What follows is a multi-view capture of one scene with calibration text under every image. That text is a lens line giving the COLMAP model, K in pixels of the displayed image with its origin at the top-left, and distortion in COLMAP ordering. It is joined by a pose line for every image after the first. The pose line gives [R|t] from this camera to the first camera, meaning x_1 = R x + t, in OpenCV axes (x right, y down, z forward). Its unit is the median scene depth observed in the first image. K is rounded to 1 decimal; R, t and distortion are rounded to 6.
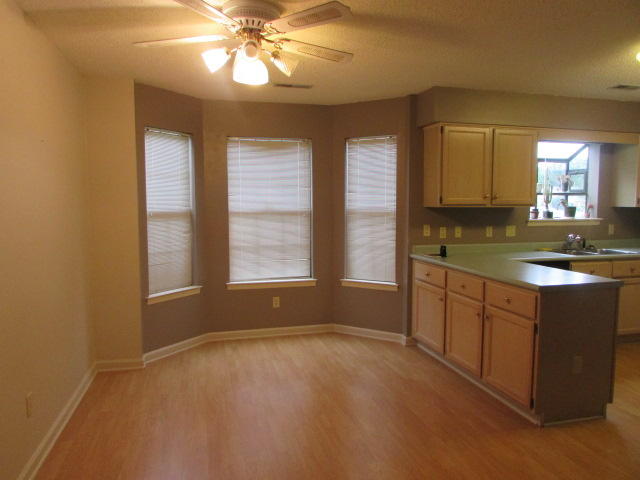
lens RADIAL K [[449.9, 0, 317.7], [0, 449.9, 240.1], [0, 0, 1]] dist [-0.032682, 0.003342]
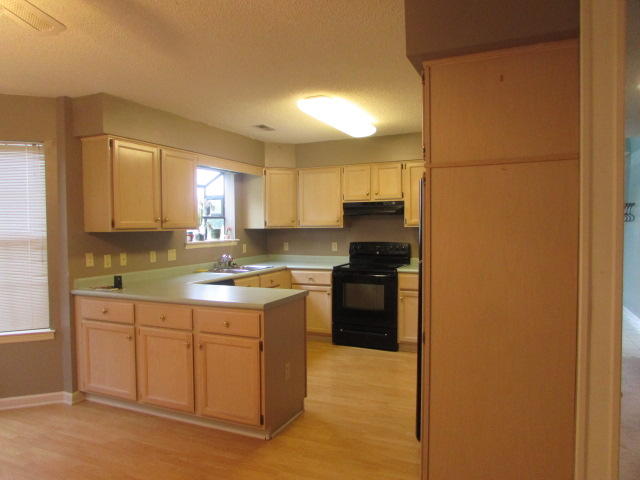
lens RADIAL K [[449.9, 0, 319.1], [0, 449.9, 238.8], [0, 0, 1]] dist [-0.032682, 0.003342]
pose [[0.624165, -0.029346, 0.780741, -0.149981], [0.074082, 0.997015, -0.021750, -0.011197], [-0.777773, 0.071415, 0.624476, 0.147119]]
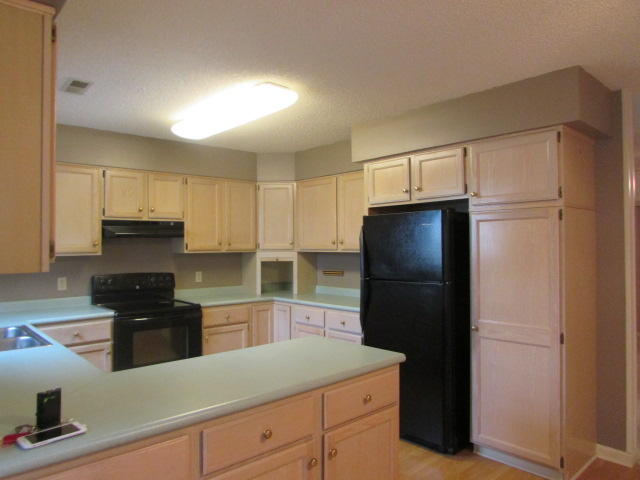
lens RADIAL K [[449.9, 0, 318.1], [0, 449.9, 242.0], [0, 0, 1]] dist [-0.032682, 0.003342]
pose [[-0.464895, 0.012065, 0.885283, -0.089171], [0.081773, 0.996218, 0.029366, -0.085558], [-0.881581, 0.086044, -0.464124, 0.958653]]
